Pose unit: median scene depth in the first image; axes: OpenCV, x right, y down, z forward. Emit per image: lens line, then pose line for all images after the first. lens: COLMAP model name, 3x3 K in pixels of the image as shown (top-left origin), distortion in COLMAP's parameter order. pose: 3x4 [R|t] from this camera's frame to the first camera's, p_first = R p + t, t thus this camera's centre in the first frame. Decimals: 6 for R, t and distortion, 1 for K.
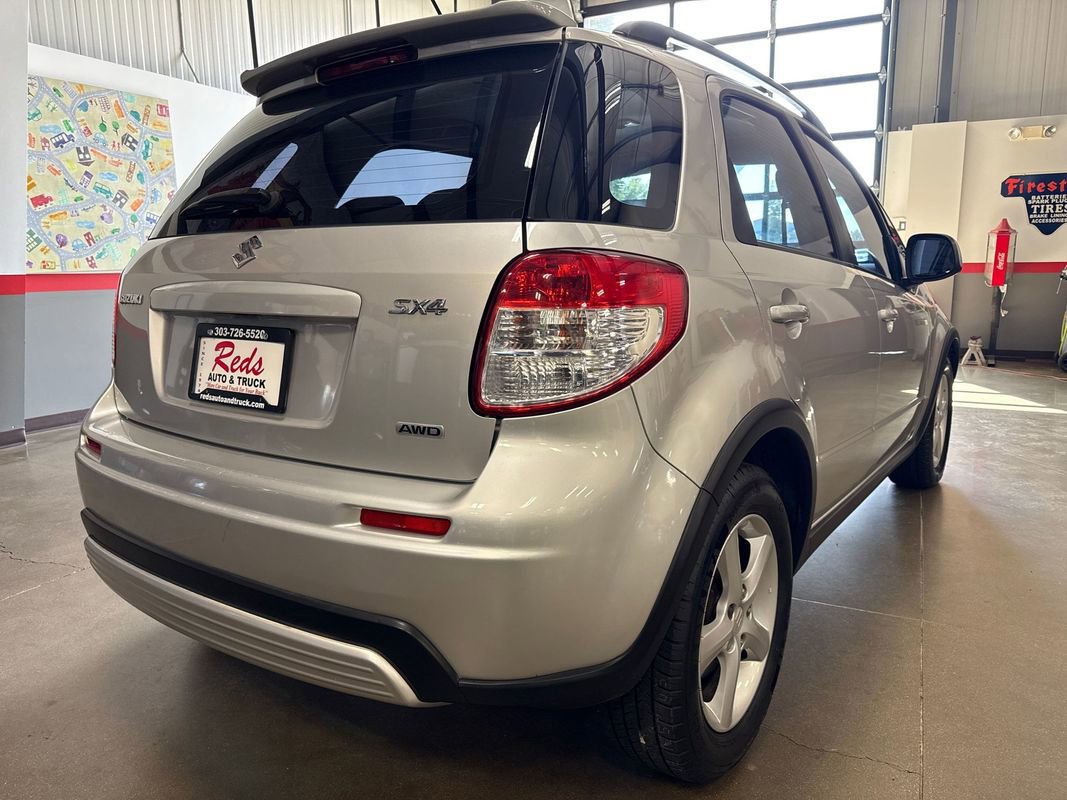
lens RADIAL K [[759.1, 0, 526.9], [0, 759.1, 399.0], [0, 0, 1]] dist [0.007140, -0.009886]
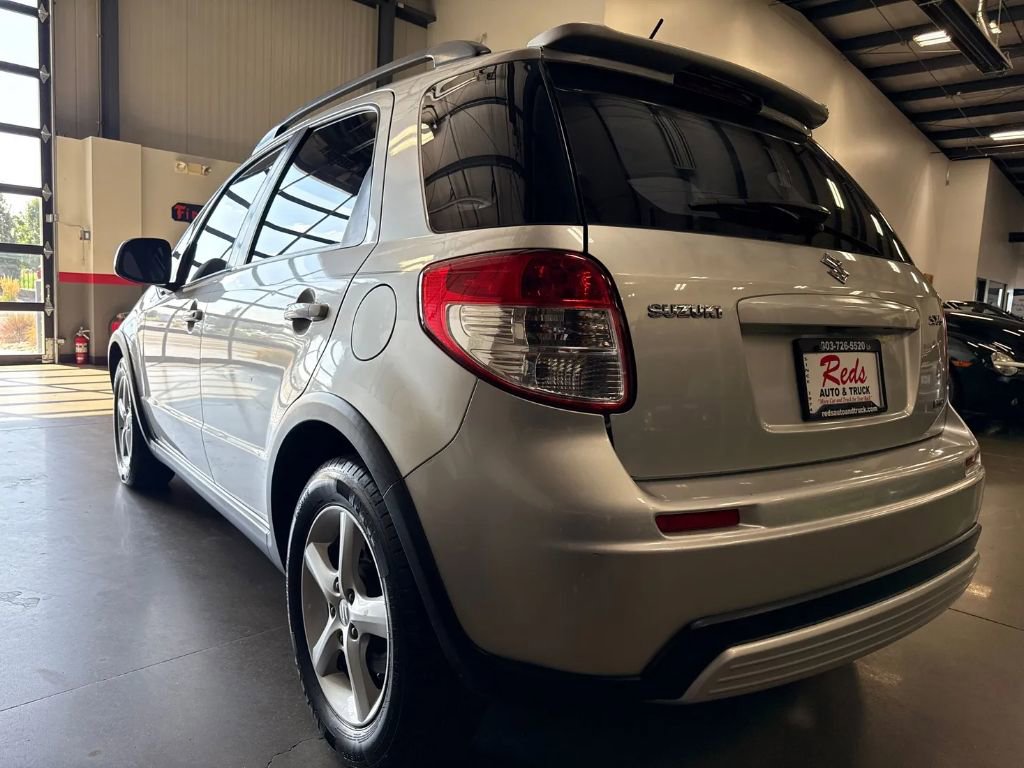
lens RADIAL K [[738.1, 0, 514.6], [0, 738.1, 375.3], [0, 0, 1]] dist [0.002532, -0.004420]
pose [[0.300776, -0.073089, 0.950890, -0.283719], [0.112322, 0.992835, 0.040784, -0.026638], [-0.947057, 0.094539, 0.306831, 0.214796]]
